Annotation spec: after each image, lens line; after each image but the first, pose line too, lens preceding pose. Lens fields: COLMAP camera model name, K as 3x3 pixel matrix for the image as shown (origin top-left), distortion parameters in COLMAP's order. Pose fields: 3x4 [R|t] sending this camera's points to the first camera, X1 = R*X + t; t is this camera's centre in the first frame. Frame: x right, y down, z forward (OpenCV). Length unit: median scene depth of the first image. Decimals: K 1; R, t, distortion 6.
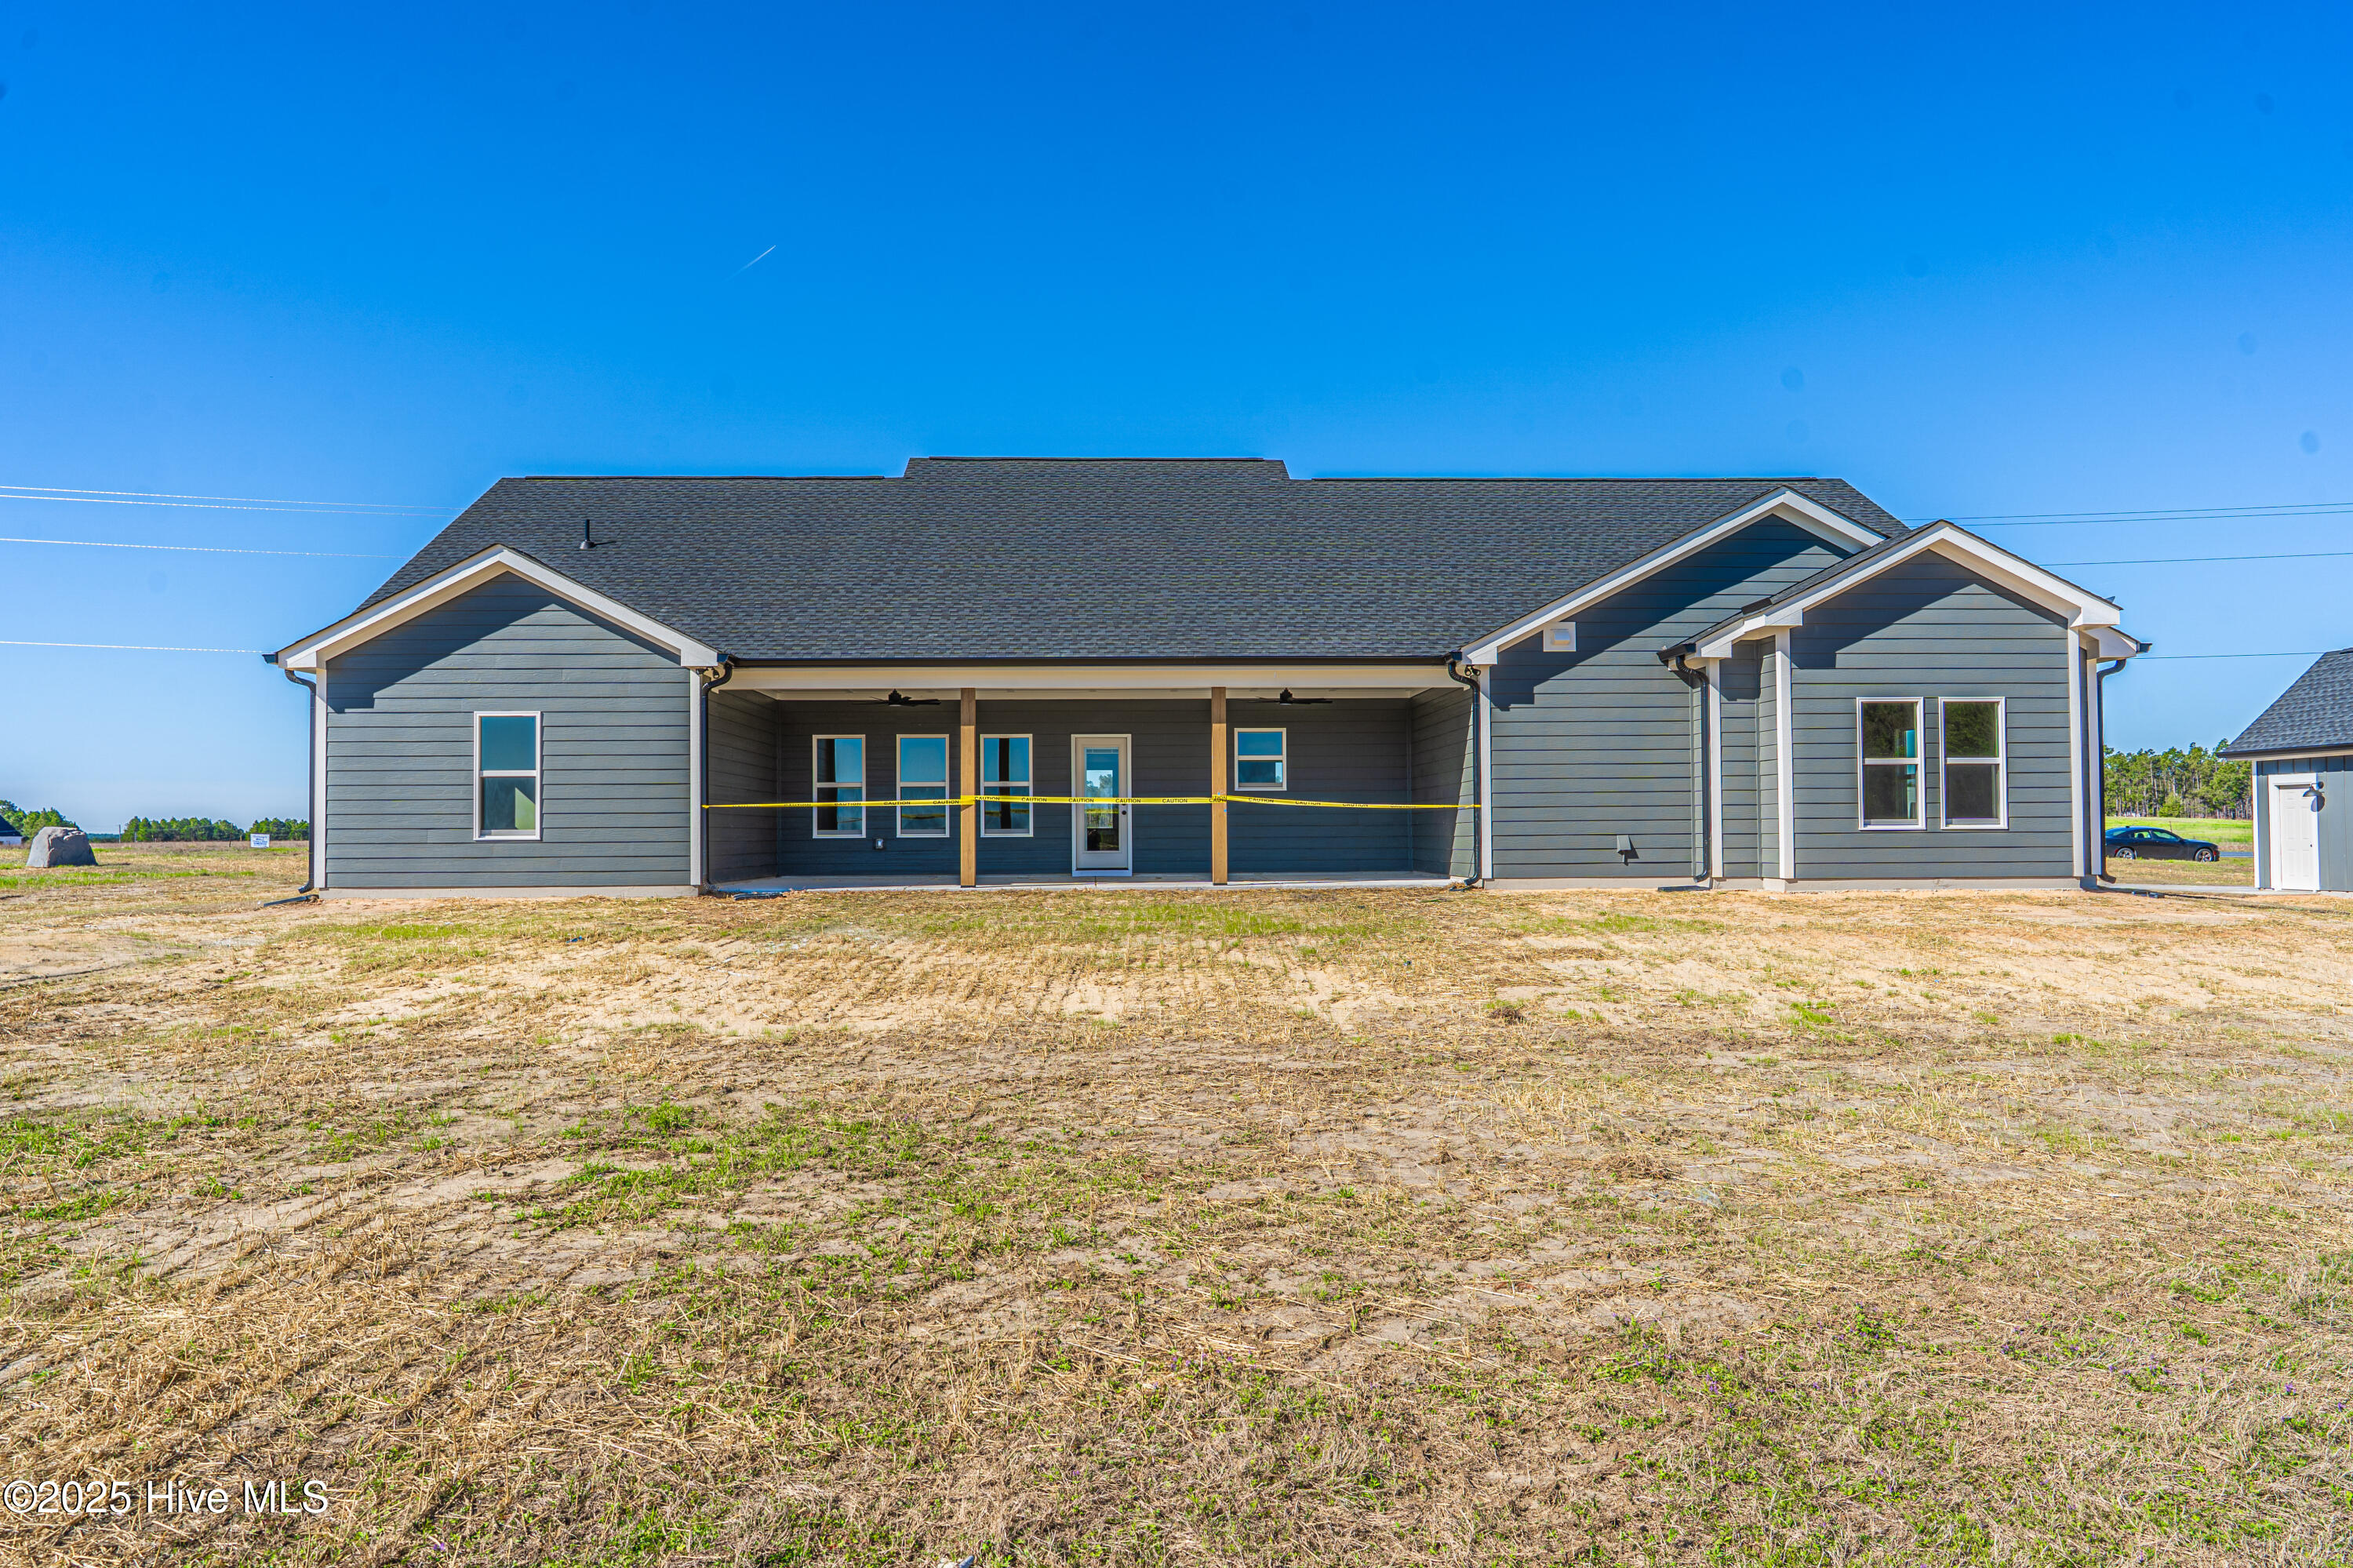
lens RADIAL K [[1558.9, 0, 1169.0], [0, 1558.9, 796.7], [0, 0, 1]] dist [-0.000936, 0.002414]
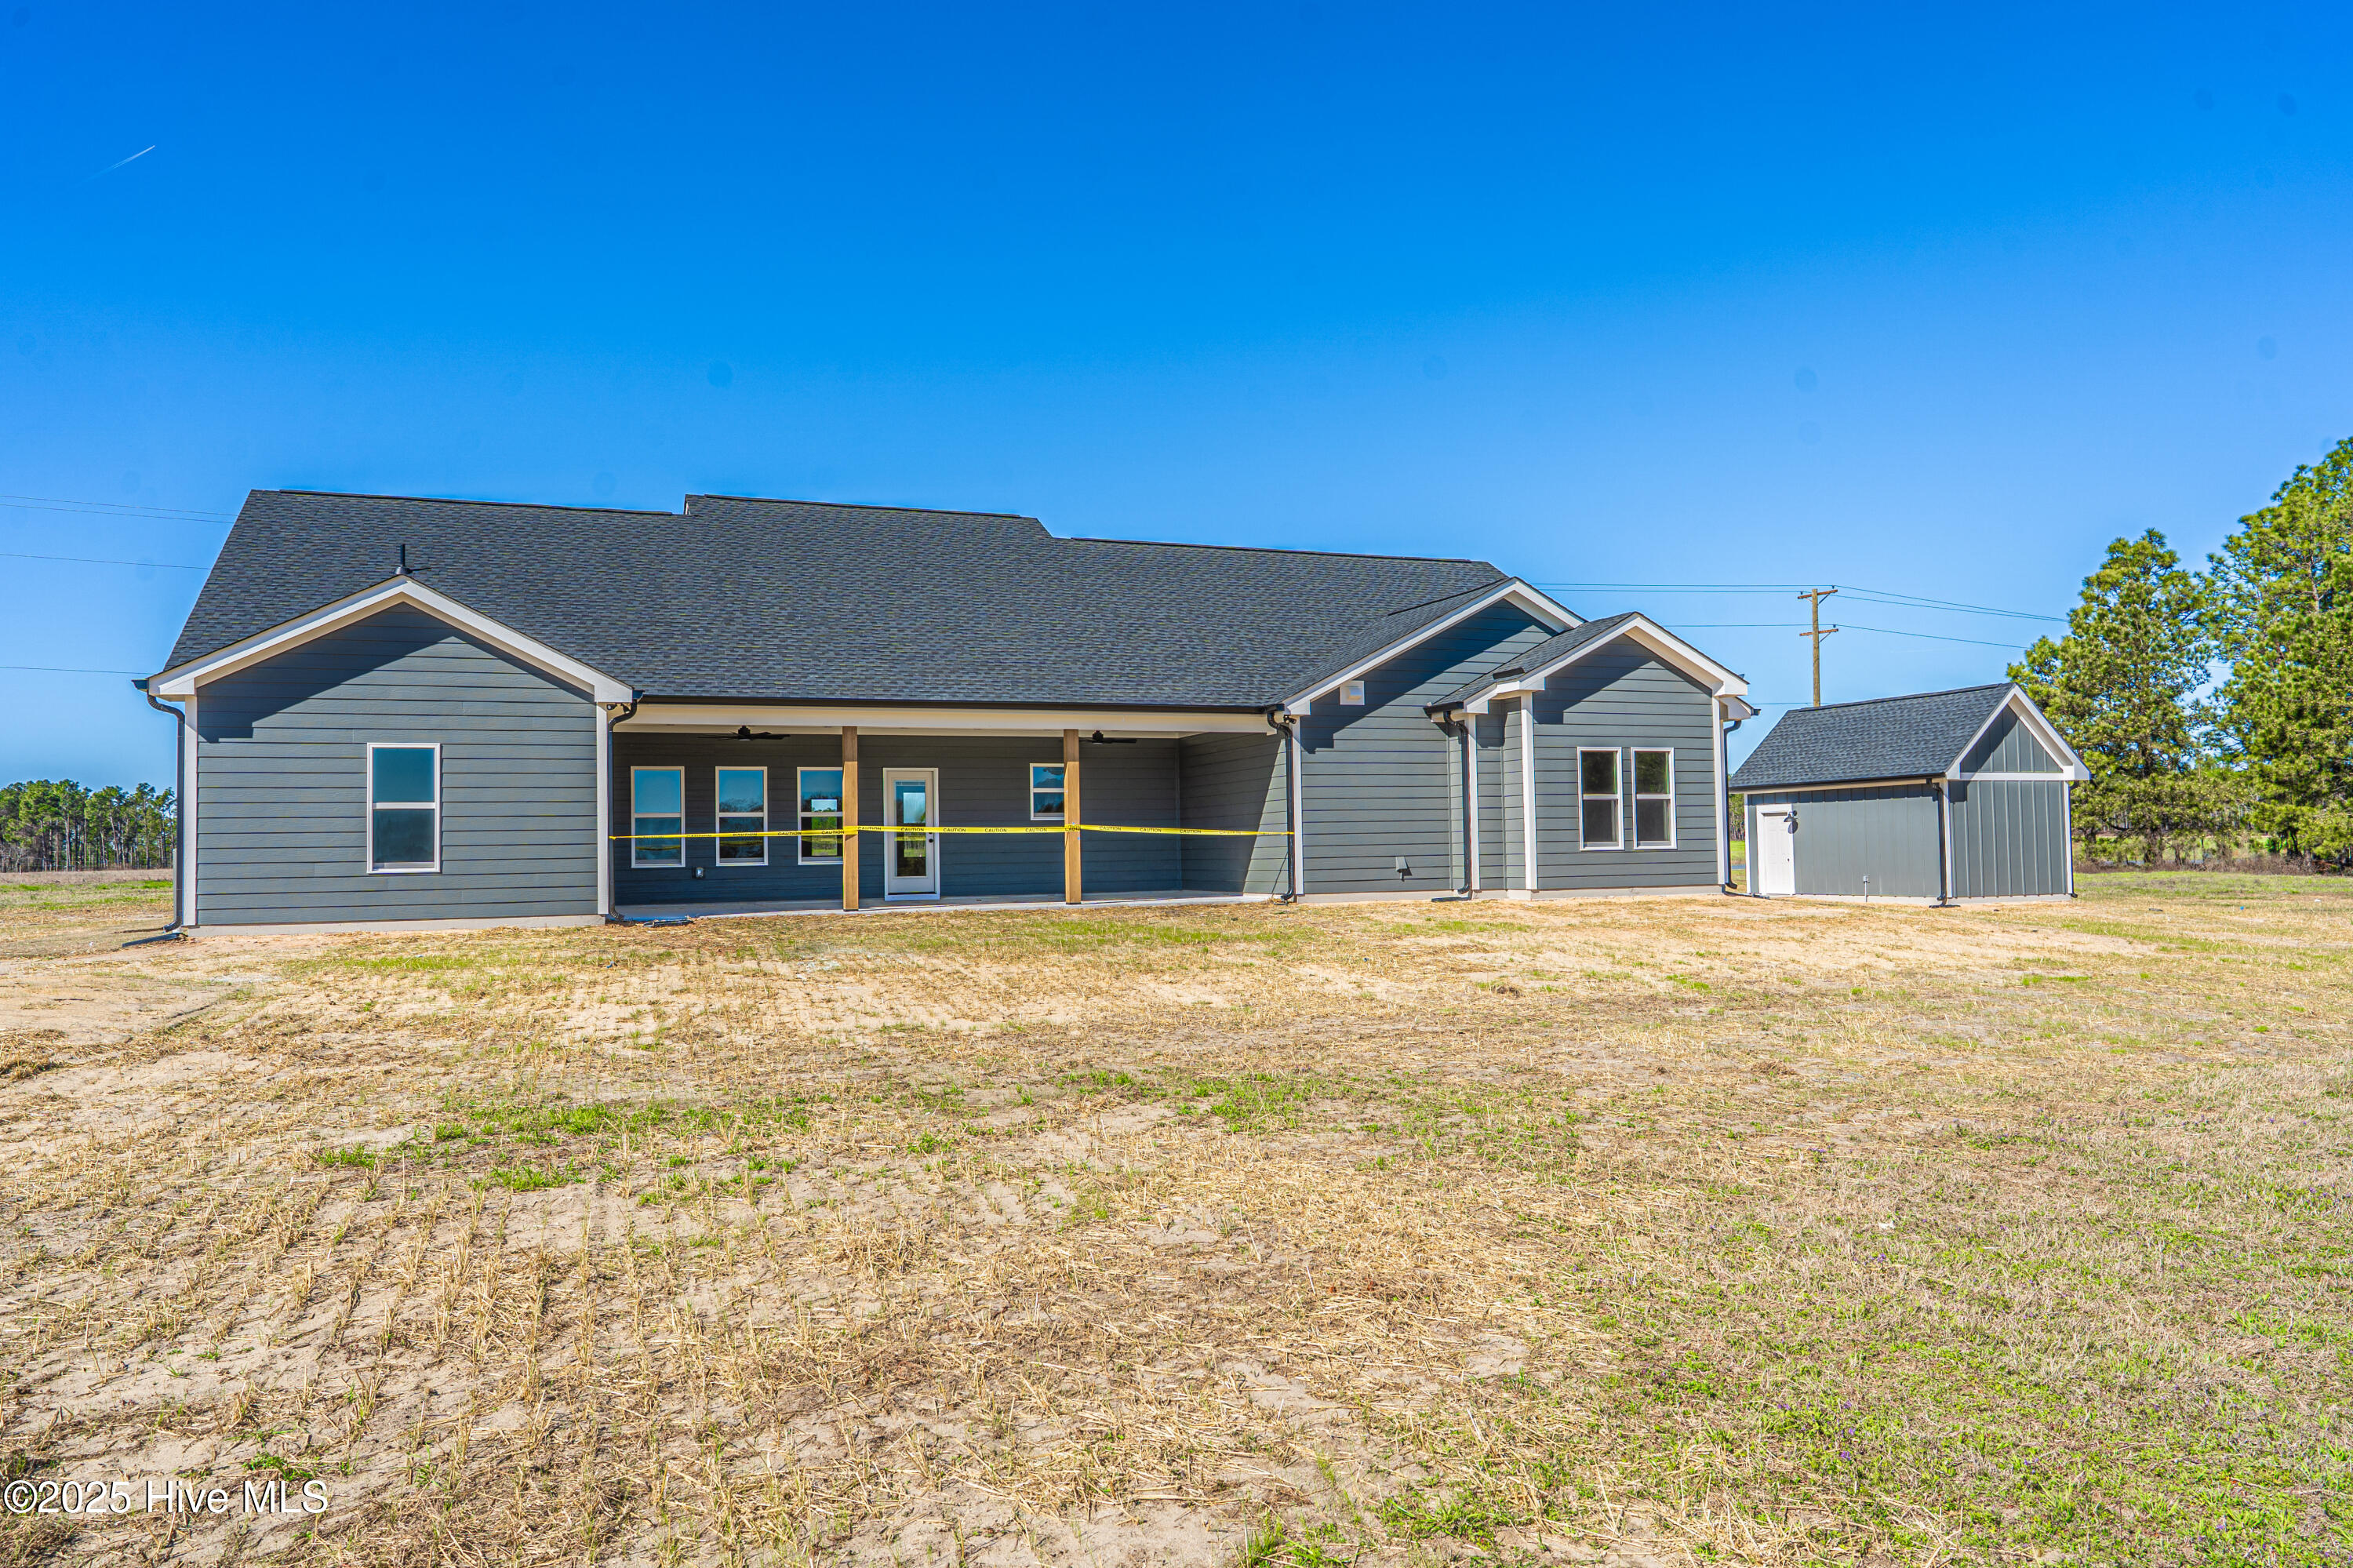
lens RADIAL K [[1565.4, 0, 1167.5], [0, 1565.4, 801.6], [0, 0, 1]] dist [-0.005879, 0.001452]
pose [[0.944403, 0.001402, 0.328787, -0.290143], [0.002778, 0.999921, -0.012243, -0.003925], [-0.328778, 0.012476, 0.944325, -0.098344]]
